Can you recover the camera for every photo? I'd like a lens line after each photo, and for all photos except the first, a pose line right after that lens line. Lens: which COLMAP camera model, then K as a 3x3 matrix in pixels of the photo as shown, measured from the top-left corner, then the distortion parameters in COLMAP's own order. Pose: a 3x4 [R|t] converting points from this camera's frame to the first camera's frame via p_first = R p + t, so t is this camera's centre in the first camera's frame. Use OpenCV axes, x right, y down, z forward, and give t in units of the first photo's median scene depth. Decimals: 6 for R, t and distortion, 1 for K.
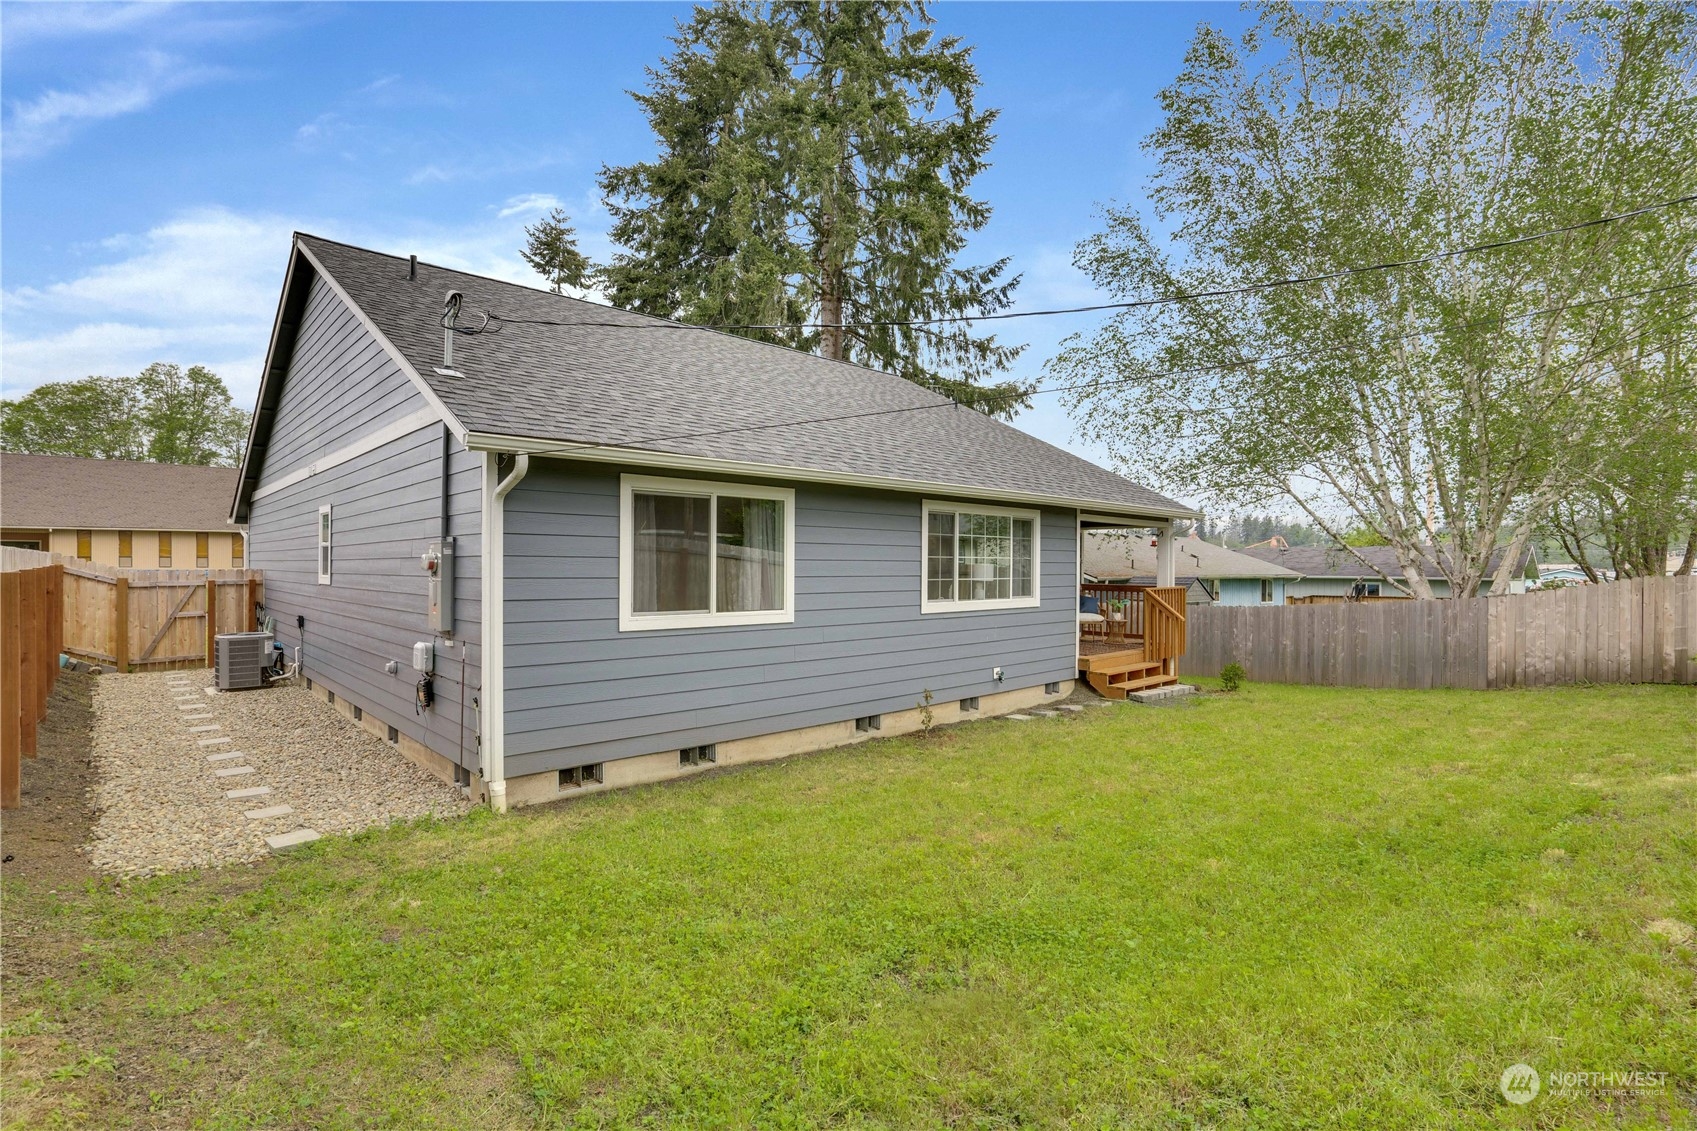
lens RADIAL K [[799.1, 0, 858.5], [0, 799.1, 577.0], [0, 0, 1]] dist [-0.049916, 0.015525]
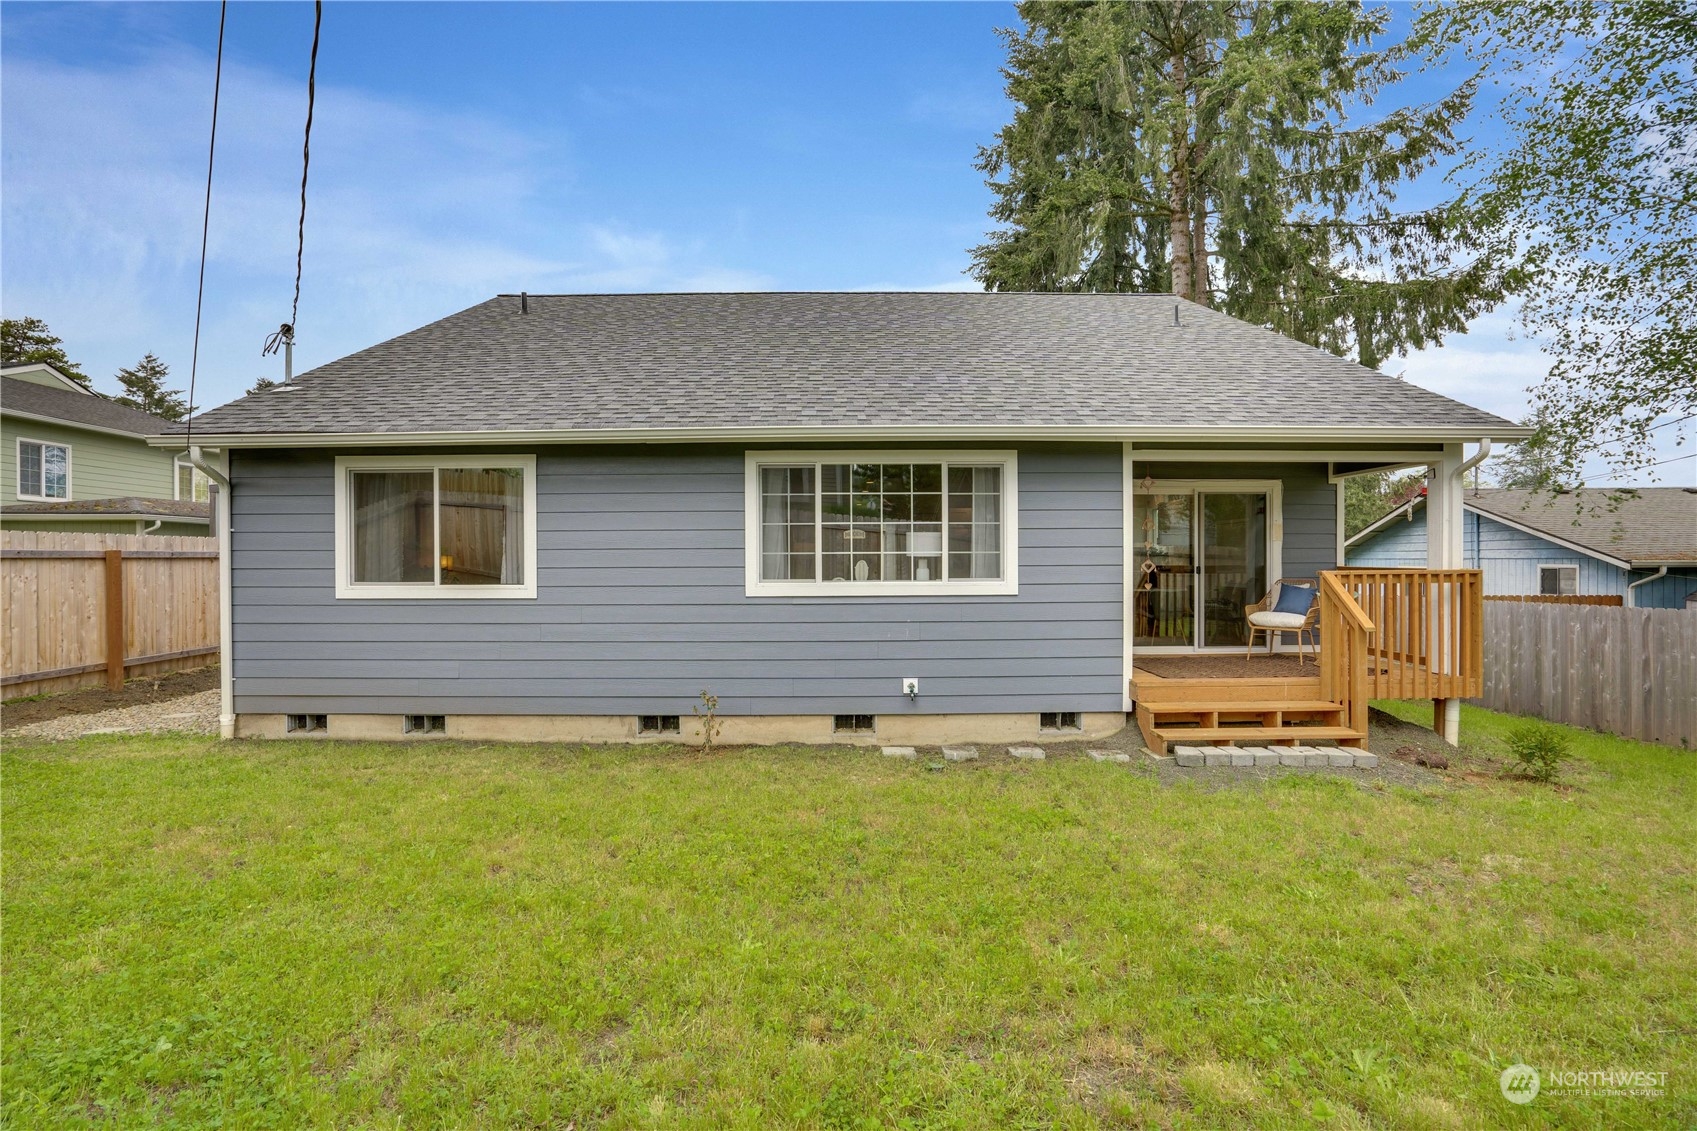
lens RADIAL K [[752.1, 0, 853.4], [0, 752.1, 559.7], [0, 0, 1]] dist [-0.030656, 0.001178]
pose [[0.725999, 0.008774, -0.687640, 0.590422], [-0.003013, 0.999950, 0.009578, 0.001639], [0.687690, -0.004882, 0.725988, 0.473867]]
